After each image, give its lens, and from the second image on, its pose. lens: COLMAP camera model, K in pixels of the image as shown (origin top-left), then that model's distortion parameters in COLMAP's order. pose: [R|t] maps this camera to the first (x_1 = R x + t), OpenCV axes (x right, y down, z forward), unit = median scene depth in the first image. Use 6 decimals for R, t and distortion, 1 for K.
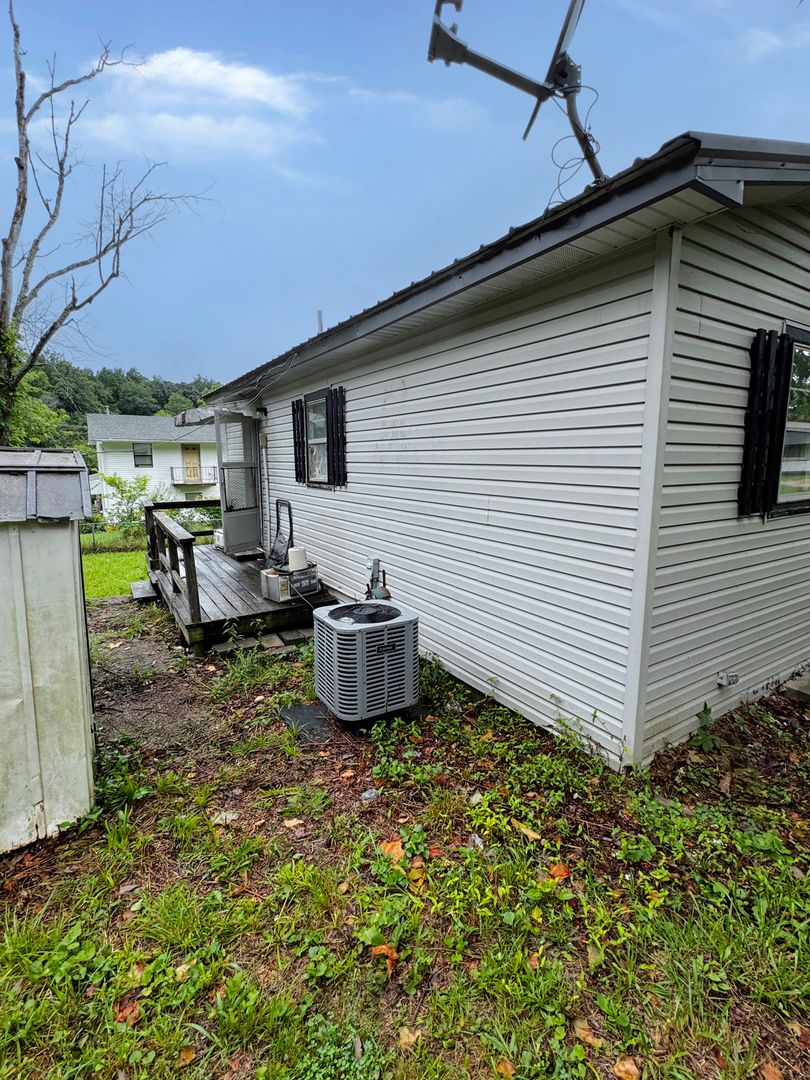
lens RADIAL K [[509.1, 0, 405.0], [0, 509.1, 540.0], [0, 0, 1]] dist [-0.002262, 0.000967]
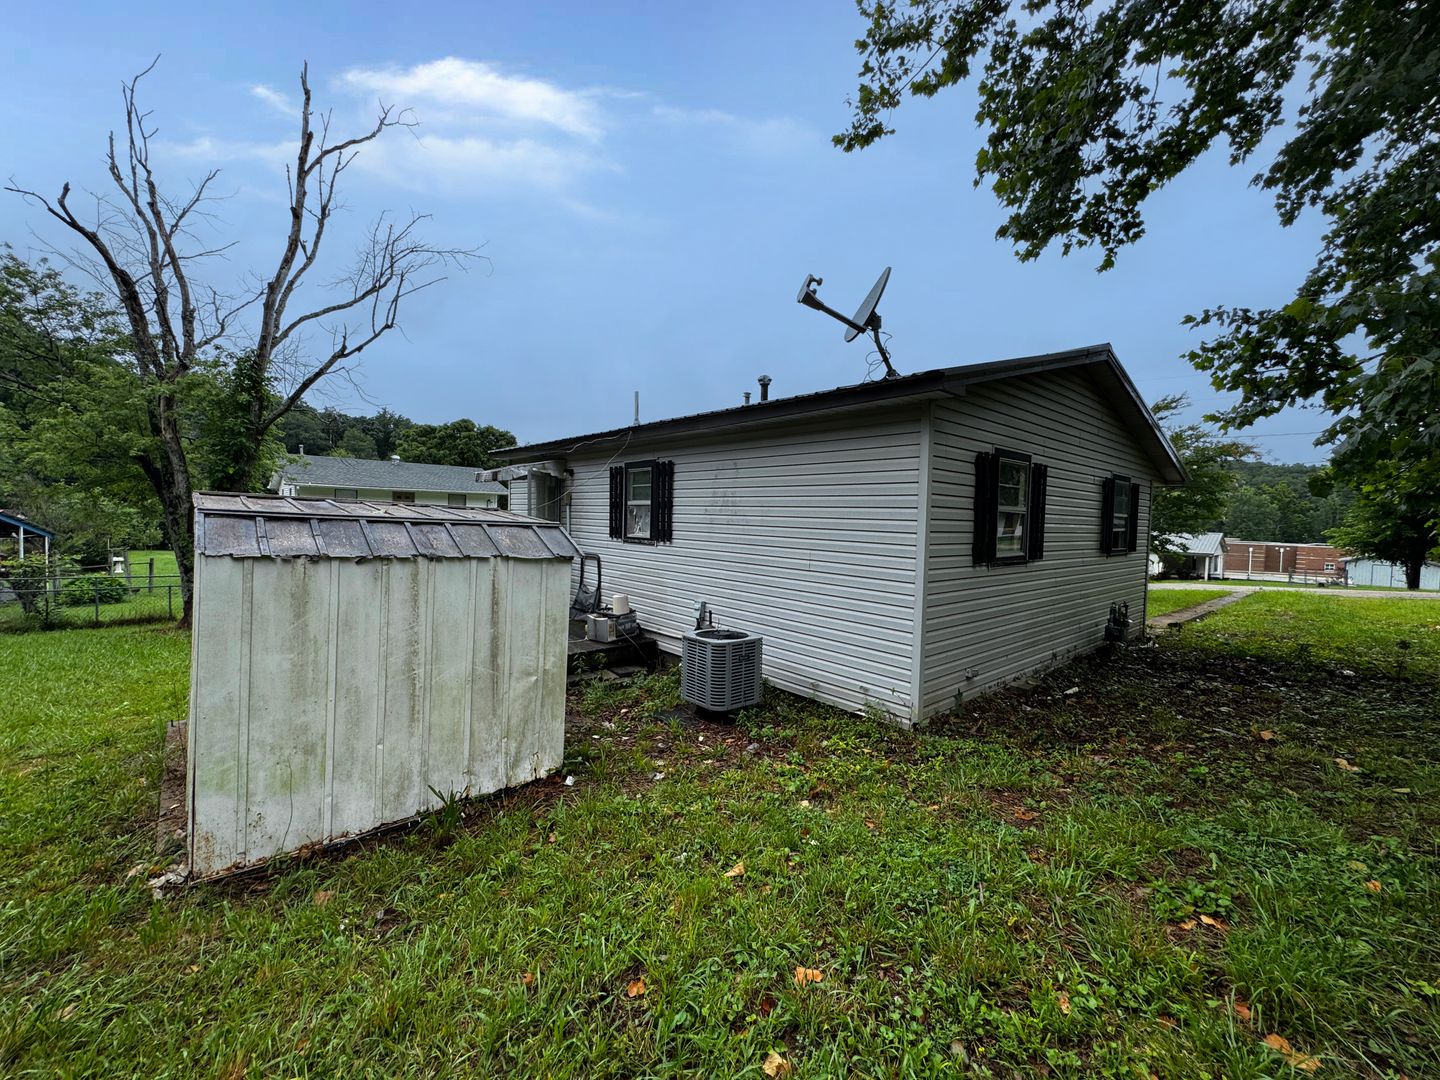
lens RADIAL K [[575.7, 0, 720.0], [0, 575.7, 540.0], [0, 0, 1]] dist [-0.001783, -0.000167]
pose [[0.988203, 0.021696, 0.151607, -0.242132], [-0.003945, 0.993192, -0.116418, 0.053692], [-0.153100, 0.114447, 0.981561, -0.394728]]
